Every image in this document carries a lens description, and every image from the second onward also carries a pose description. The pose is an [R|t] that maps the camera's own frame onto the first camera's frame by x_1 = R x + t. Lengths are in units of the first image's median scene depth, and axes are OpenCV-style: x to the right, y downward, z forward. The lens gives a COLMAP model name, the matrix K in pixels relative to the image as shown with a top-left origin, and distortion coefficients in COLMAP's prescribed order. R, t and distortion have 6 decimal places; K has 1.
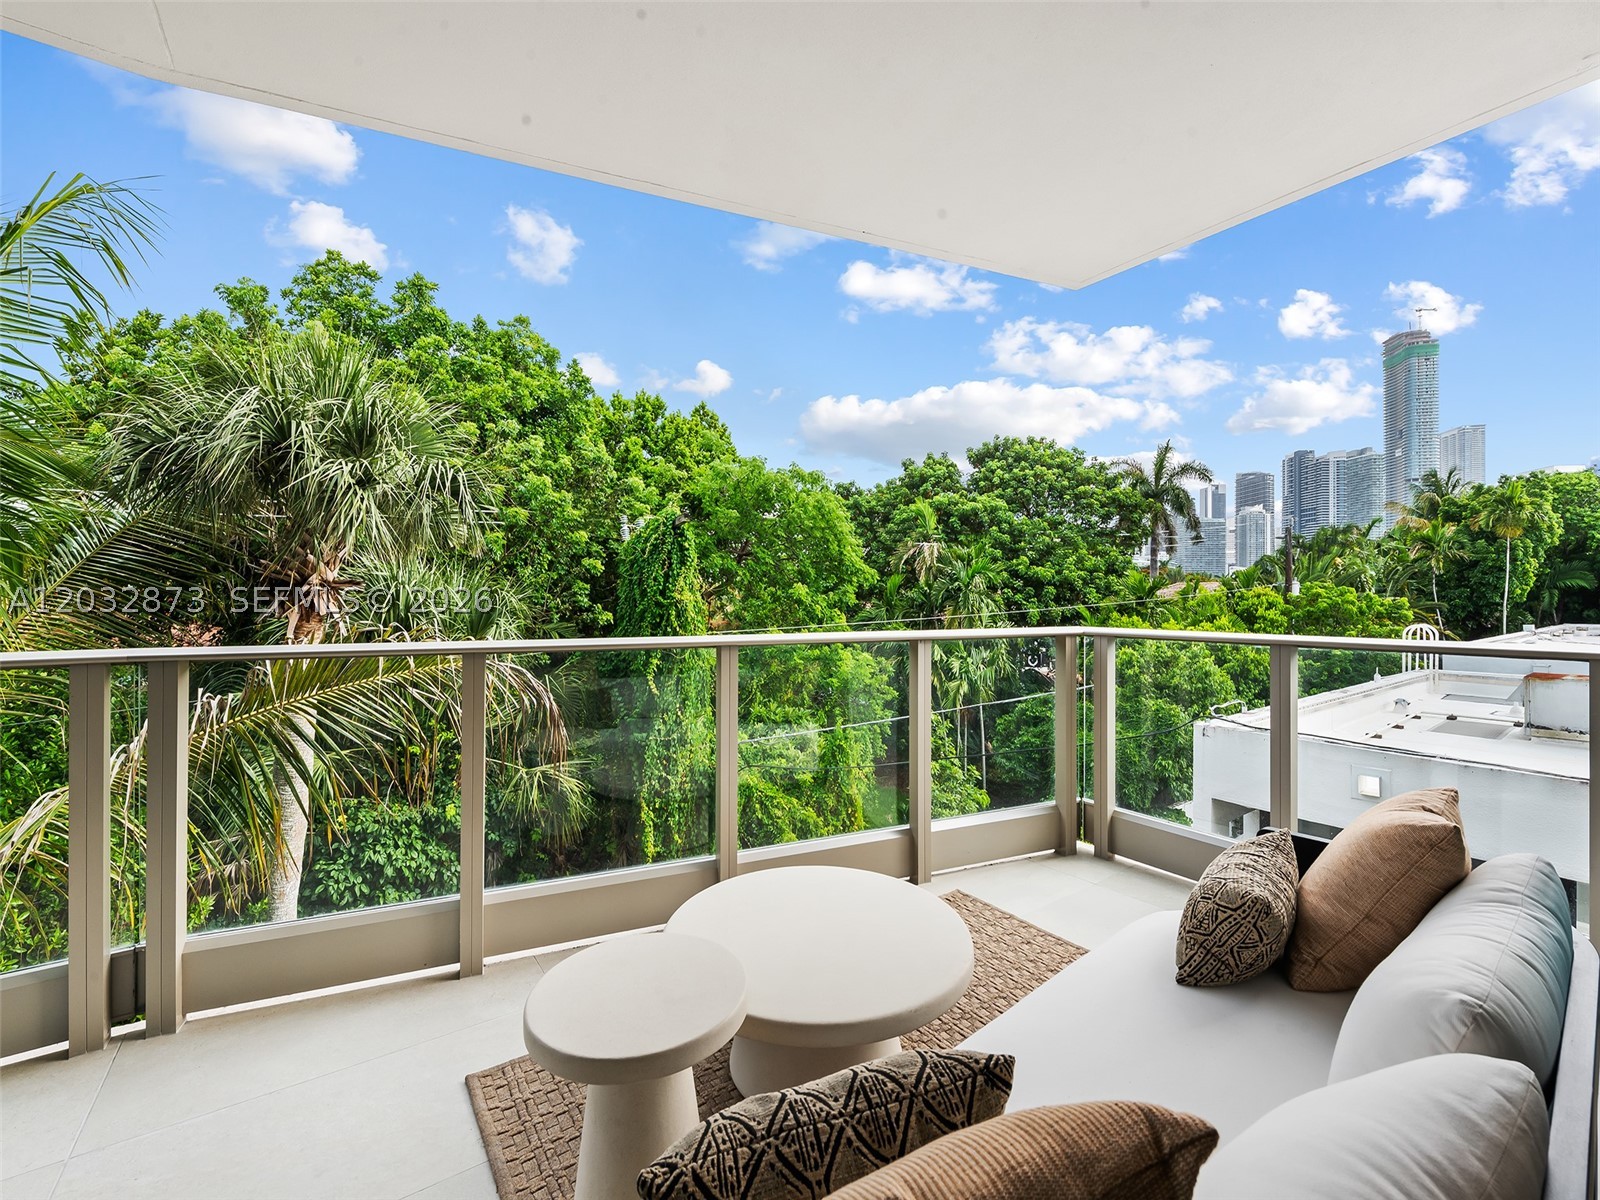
lens RADIAL K [[668.7, 0, 802.4], [0, 668.7, 599.9], [0, 0, 1]] dist [0.001863, -0.000110]
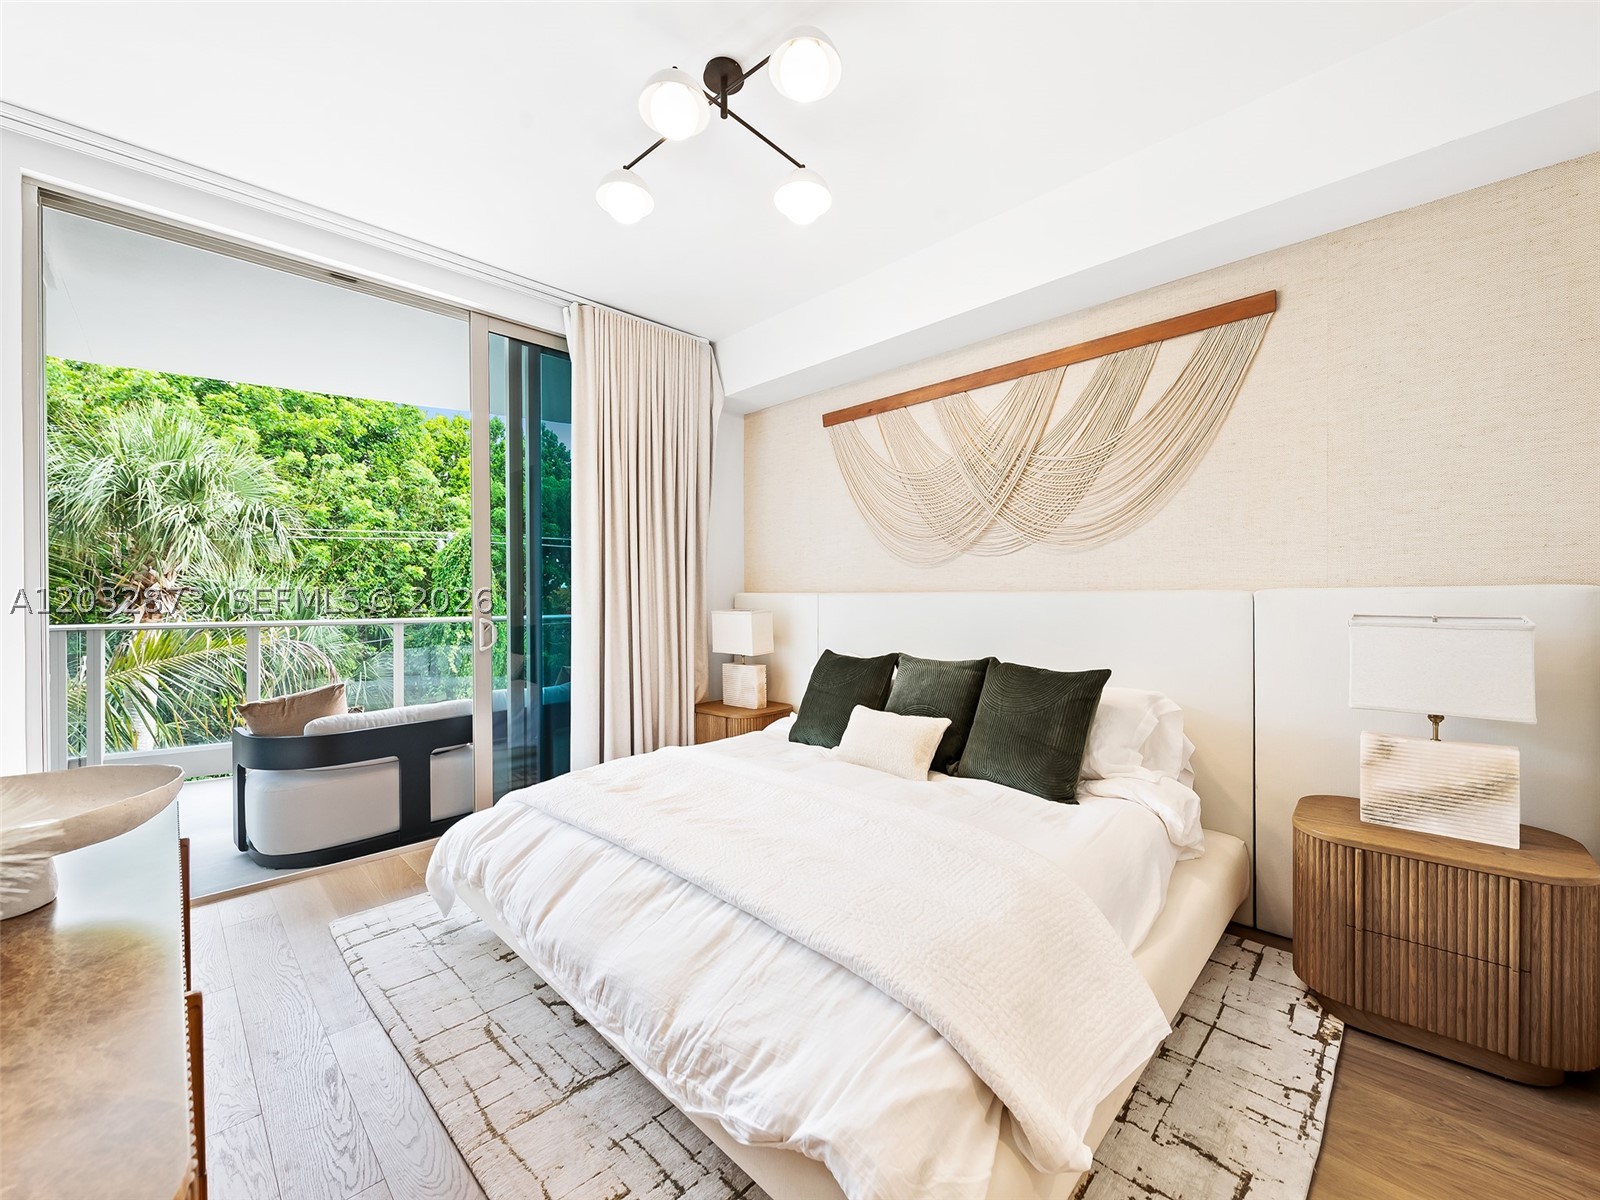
lens RADIAL K [[639.3, 0, 800.0], [0, 639.3, 600.0], [0, 0, 1]] dist [-0.002573, -0.000273]
pose [[0.984585, -0.006983, 0.174770, 0.354413], [0.006520, 0.999974, 0.003219, 0.000494], [-0.174787, -0.002030, 0.984604, -0.533634]]
